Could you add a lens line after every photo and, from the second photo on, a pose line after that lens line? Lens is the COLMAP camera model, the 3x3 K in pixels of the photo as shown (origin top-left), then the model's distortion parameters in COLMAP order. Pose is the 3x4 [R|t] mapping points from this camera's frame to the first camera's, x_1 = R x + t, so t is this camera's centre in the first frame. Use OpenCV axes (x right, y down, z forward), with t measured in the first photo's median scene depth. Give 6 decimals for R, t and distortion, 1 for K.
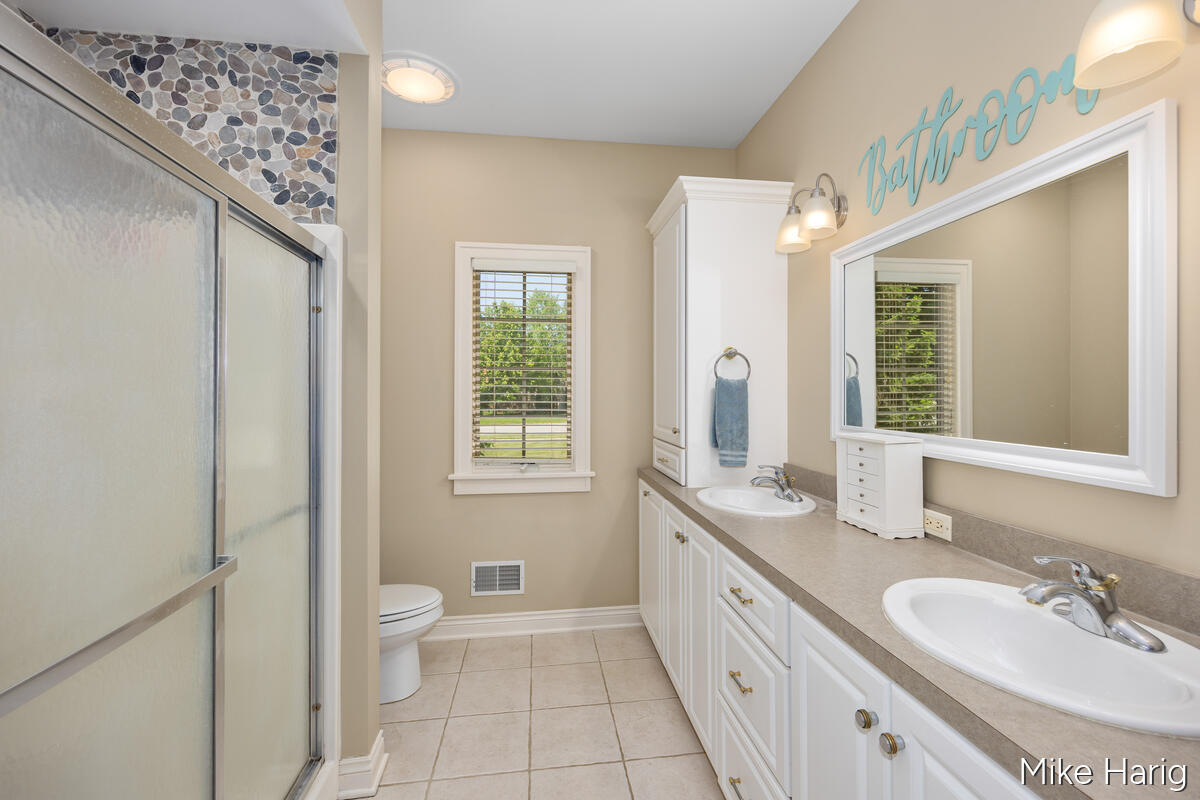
lens RADIAL K [[480.0, 0, 600.3], [0, 480.0, 394.1], [0, 0, 1]] dist [-0.001888, -0.000395]
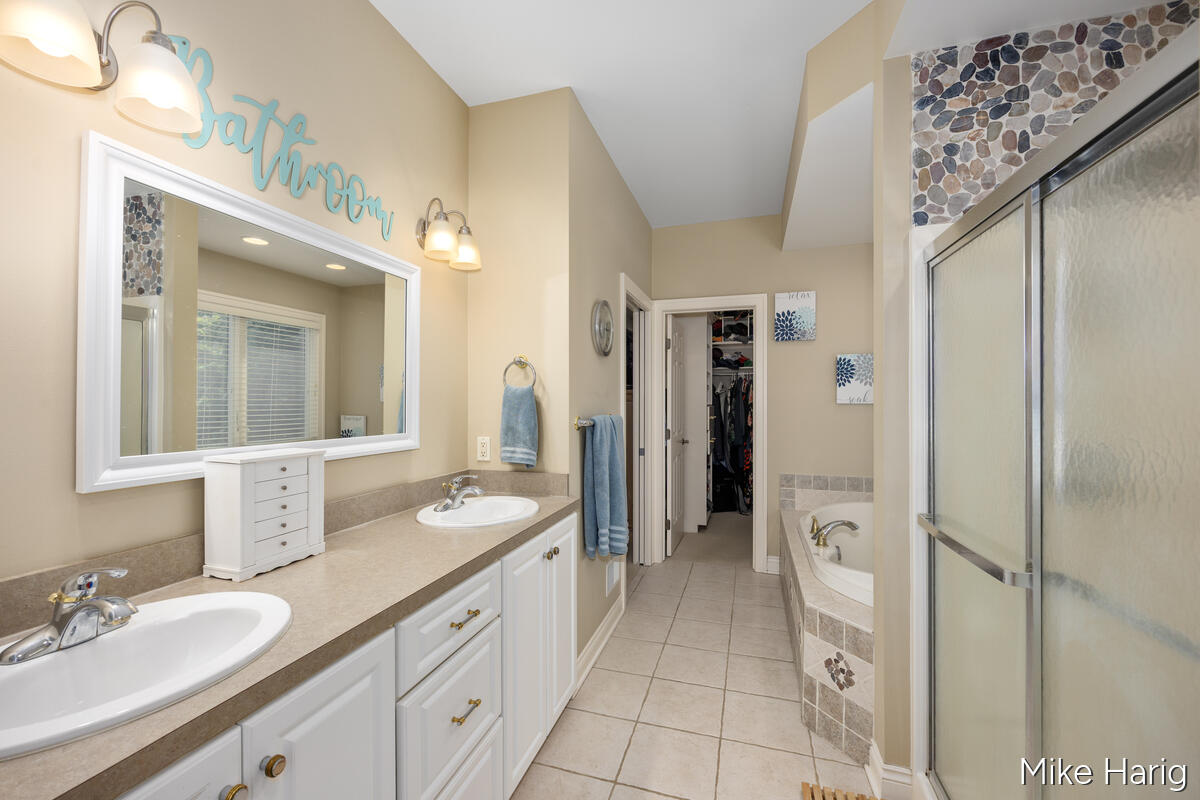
lens RADIAL K [[480.0, 0, 603.0], [0, 480.0, 403.3], [0, 0, 1]] dist [-0.001888, -0.000395]
pose [[-0.905676, 0.004333, 0.423948, -0.336112], [0.002353, 0.999984, -0.005194, 0.014083], [-0.423964, -0.003706, -0.905672, 1.710379]]
